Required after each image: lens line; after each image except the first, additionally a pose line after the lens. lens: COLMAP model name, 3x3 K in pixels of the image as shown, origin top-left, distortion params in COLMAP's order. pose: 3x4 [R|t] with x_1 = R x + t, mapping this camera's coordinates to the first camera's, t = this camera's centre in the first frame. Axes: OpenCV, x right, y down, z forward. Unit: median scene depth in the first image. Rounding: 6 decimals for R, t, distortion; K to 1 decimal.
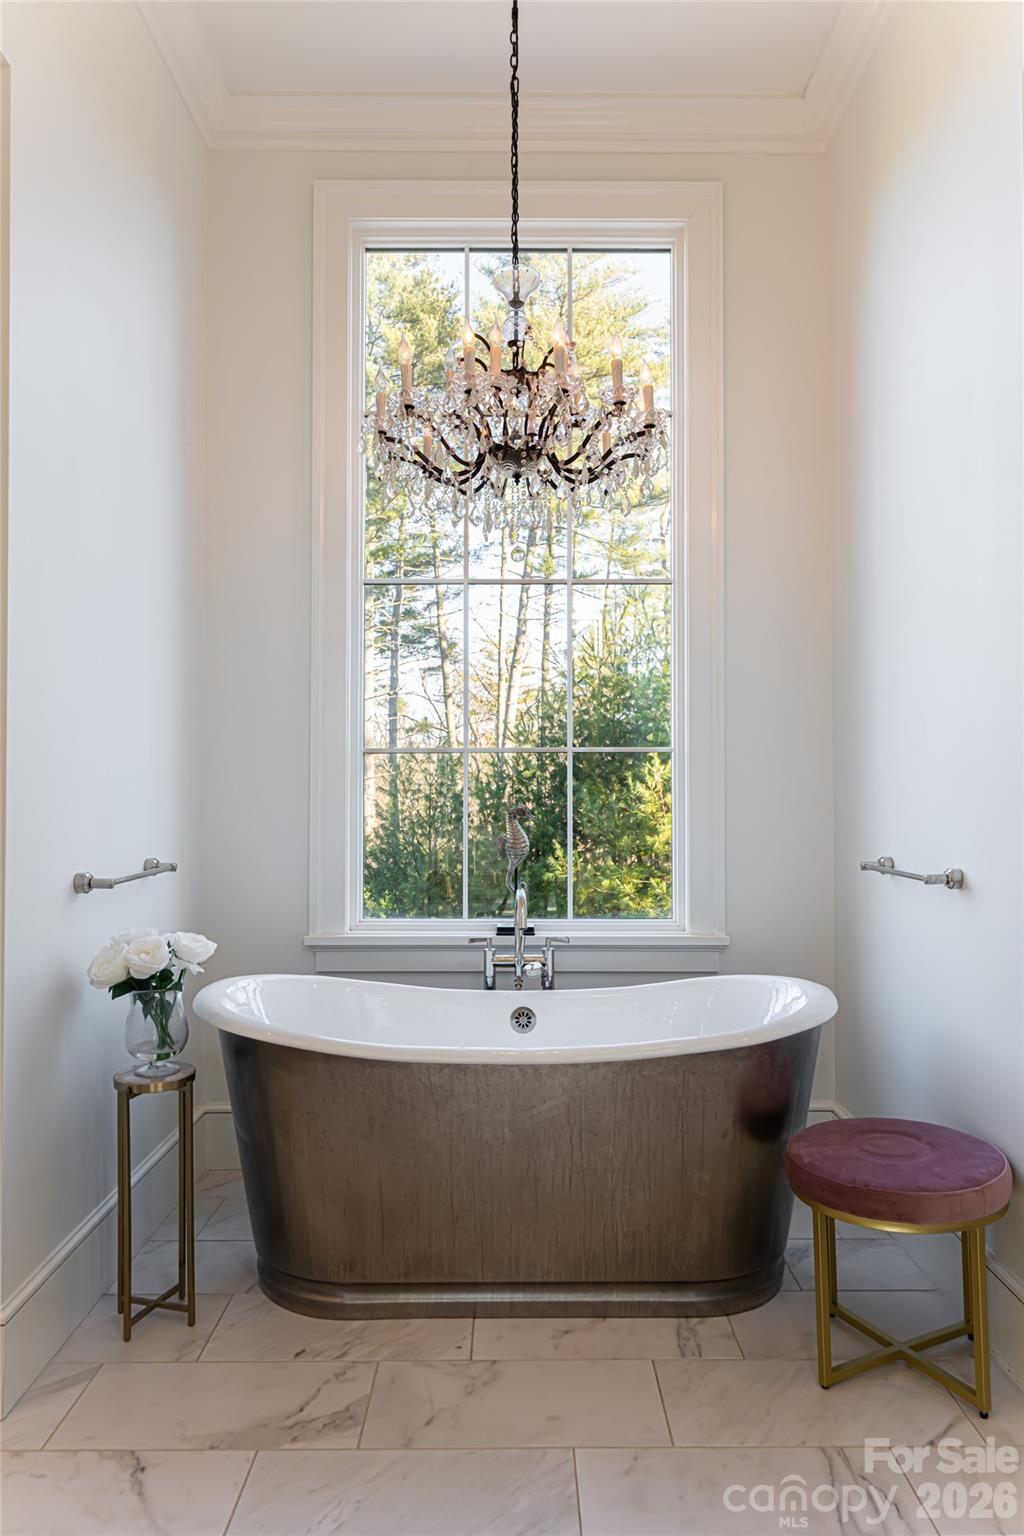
lens RADIAL K [[1026.9, 0, 512.0], [0, 1026.9, 768.0], [0, 0, 1]] dist [0.002251, 0.000837]
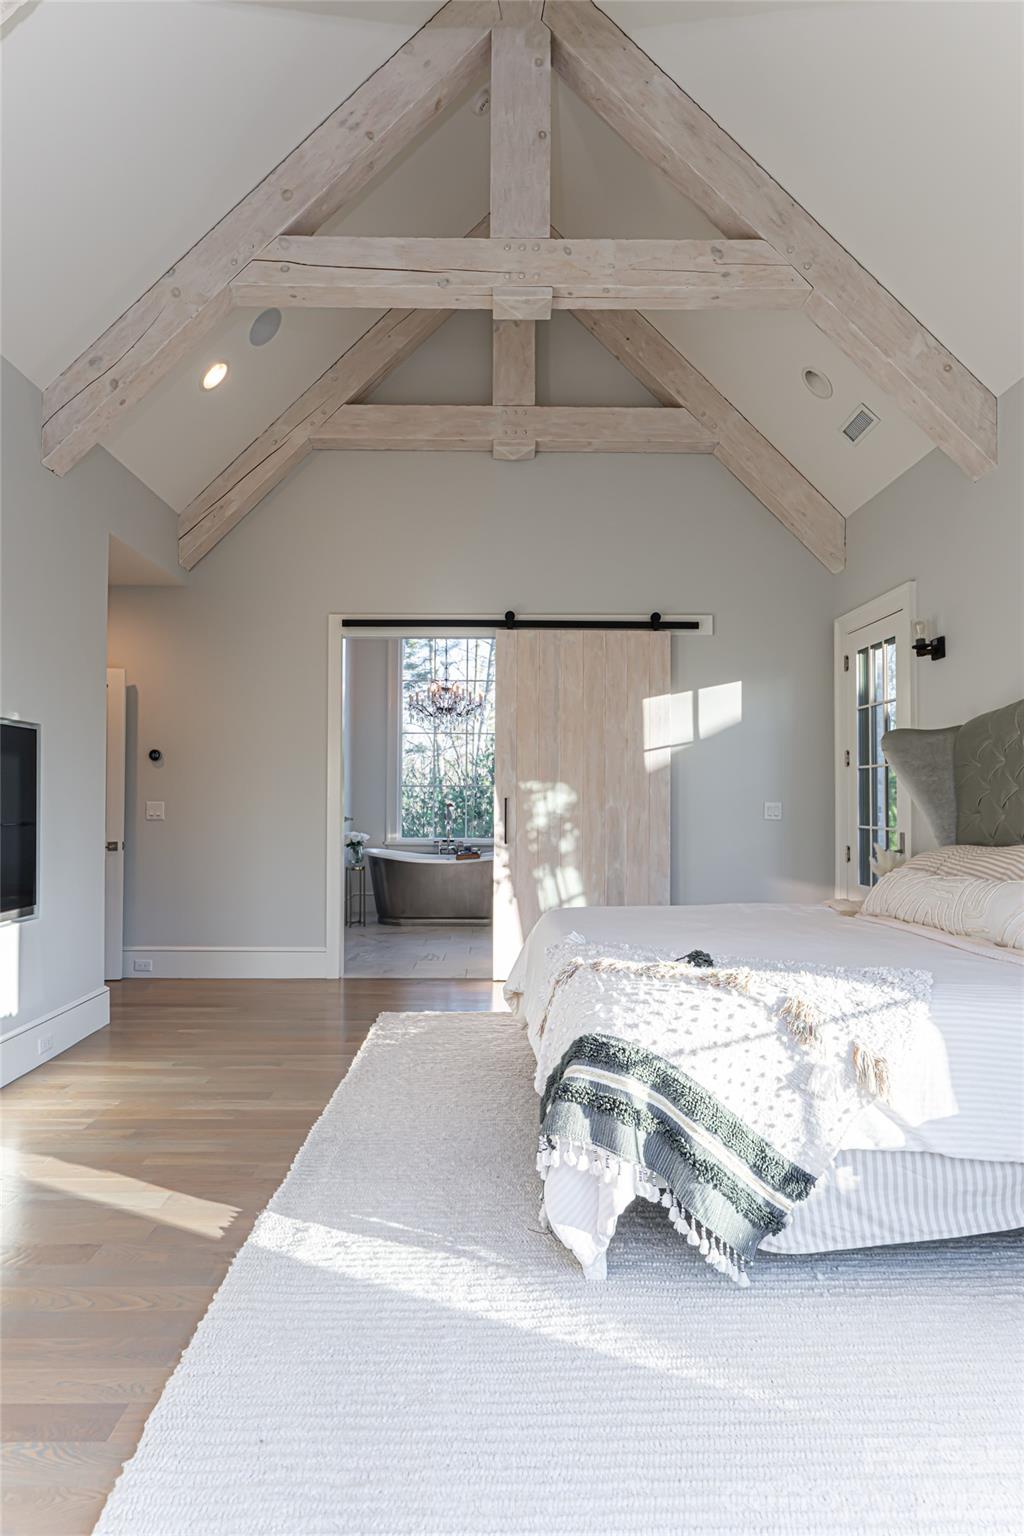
lens RADIAL K [[810.9, 0, 512.0], [0, 810.9, 768.0], [0, 0, 1]] dist [0.000016, -0.000005]
pose [[0.999631, 0.002466, 0.027043, 0.038892], [-0.002134, 0.999922, -0.012294, -0.012310], [-0.027072, 0.012232, 0.999559, -0.458963]]
